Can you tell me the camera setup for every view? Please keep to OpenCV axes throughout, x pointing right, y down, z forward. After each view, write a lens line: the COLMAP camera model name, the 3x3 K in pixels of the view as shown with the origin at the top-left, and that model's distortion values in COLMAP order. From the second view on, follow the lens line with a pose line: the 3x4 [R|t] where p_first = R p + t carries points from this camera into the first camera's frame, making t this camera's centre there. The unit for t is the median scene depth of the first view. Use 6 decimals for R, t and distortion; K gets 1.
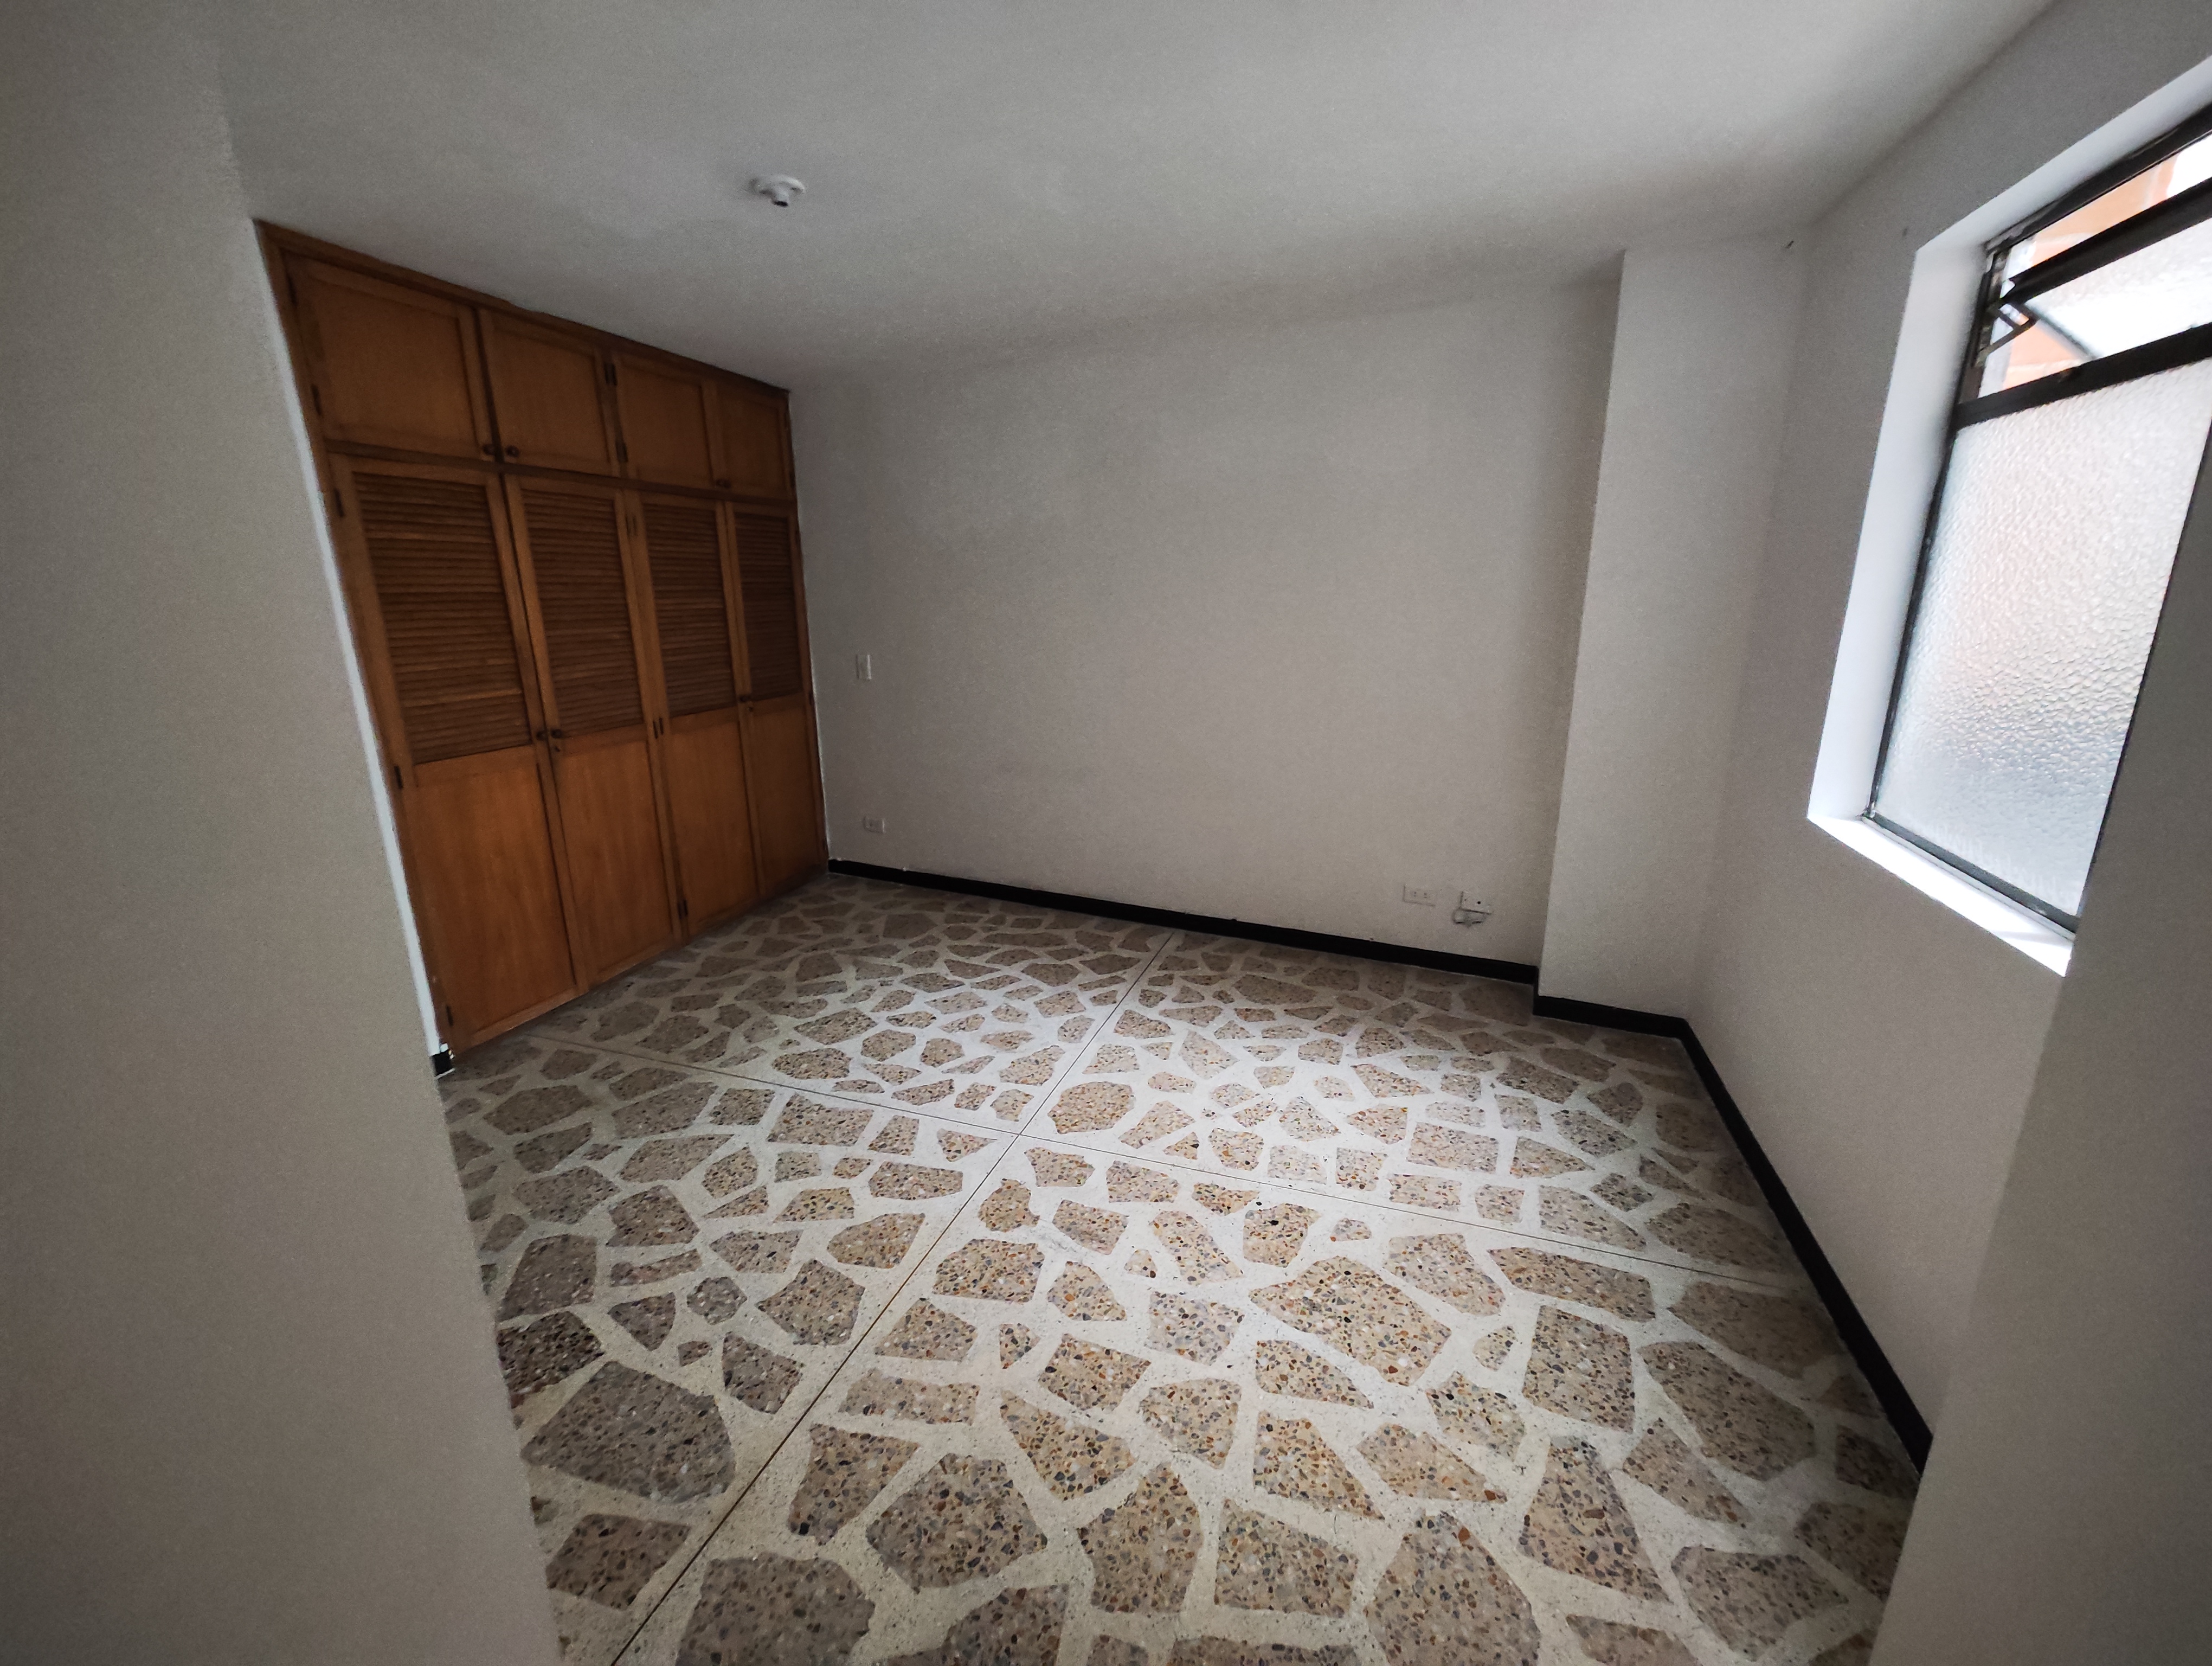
lens RADIAL K [[916.2, 0, 1096.6], [0, 916.2, 830.4], [0, 0, 1]] dist [-0.001880, 0.002053]
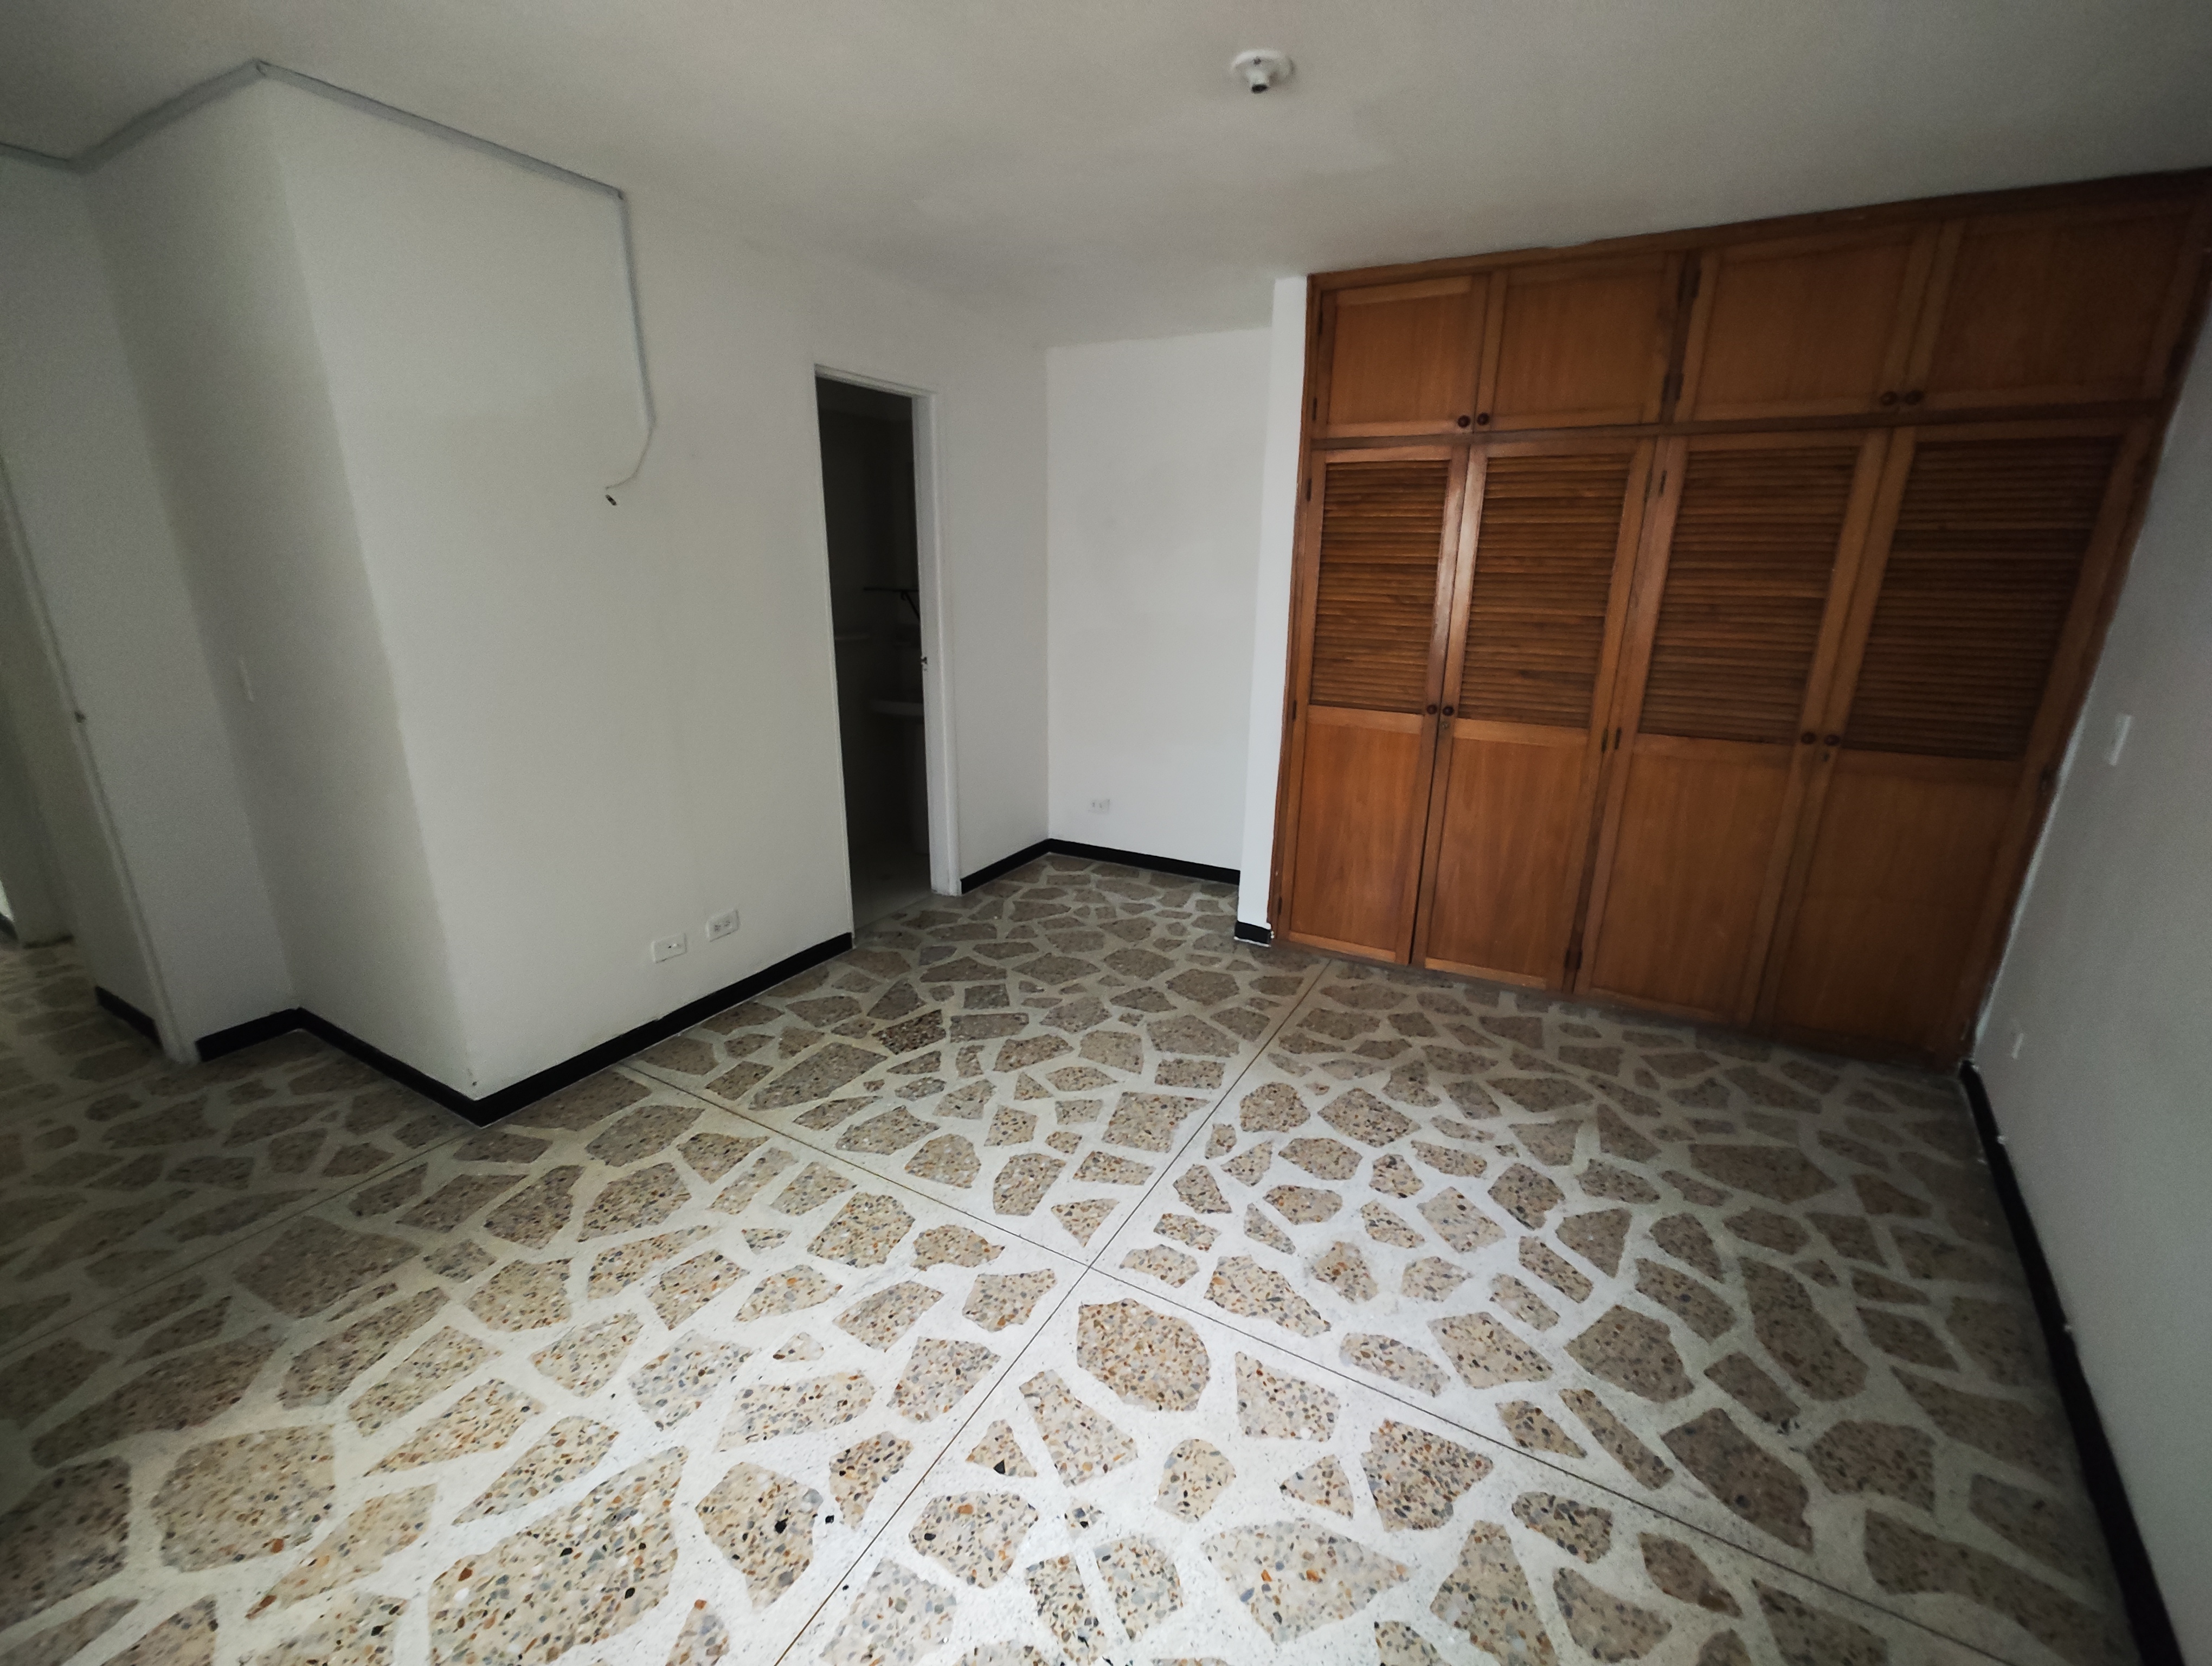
lens RADIAL K [[916.2, 0, 1100.8], [0, 916.2, 833.4], [0, 0, 1]] dist [-0.001880, 0.002053]
pose [[-0.166949, 0.289024, -0.942652, 0.545791], [-0.263586, 0.908189, 0.325140, -0.261878], [0.950079, 0.302751, -0.075439, 0.959895]]
